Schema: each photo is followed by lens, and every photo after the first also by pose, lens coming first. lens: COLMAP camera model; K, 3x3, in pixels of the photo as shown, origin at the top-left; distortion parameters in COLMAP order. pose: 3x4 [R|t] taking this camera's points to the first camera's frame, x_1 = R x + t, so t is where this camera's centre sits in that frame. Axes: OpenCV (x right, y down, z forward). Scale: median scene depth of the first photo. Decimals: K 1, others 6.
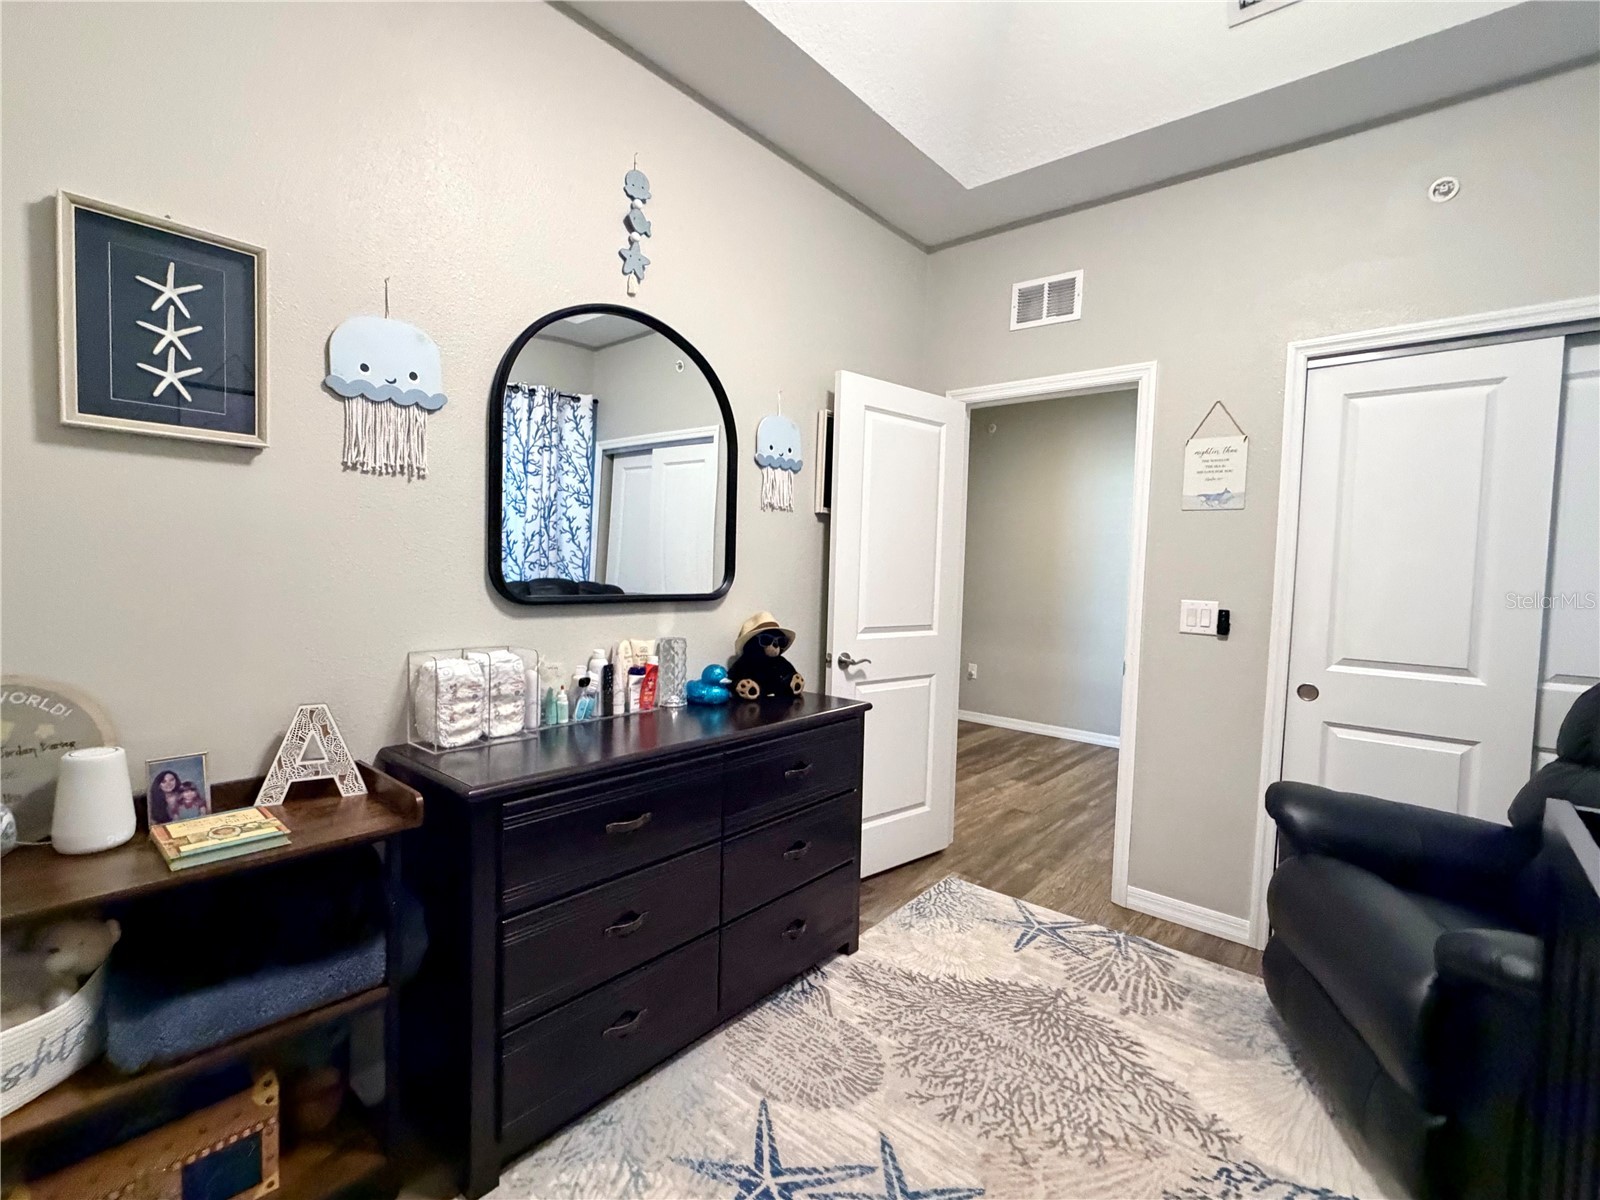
lens RADIAL K [[727.1, 0, 800.0], [0, 727.1, 600.0], [0, 0, 1]] dist [-0.001049, -0.000154]
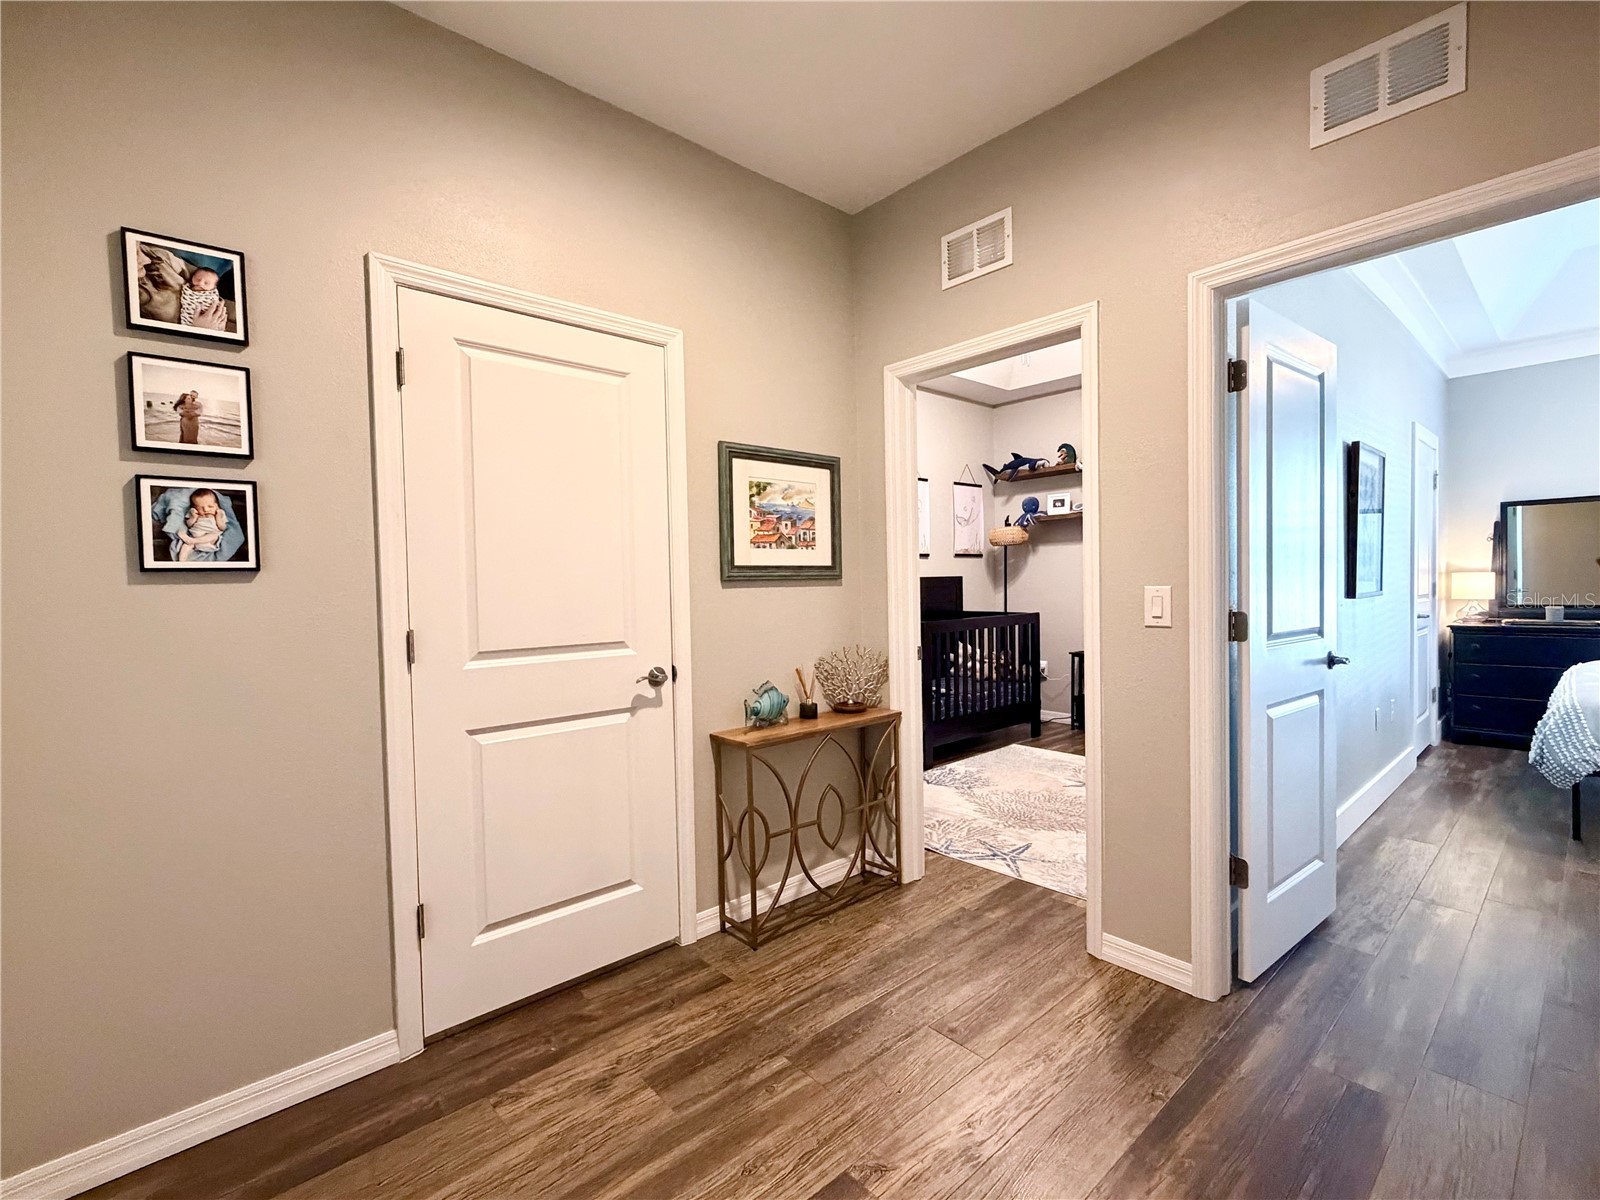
lens RADIAL K [[727.1, 0, 800.0], [0, 727.1, 600.0], [0, 0, 1]] dist [-0.001049, -0.000154]
pose [[-0.990797, -0.015062, 0.134518, 0.502383], [-0.004407, 0.996853, 0.079154, -0.070235], [-0.135287, 0.077833, -0.987745, 2.165555]]
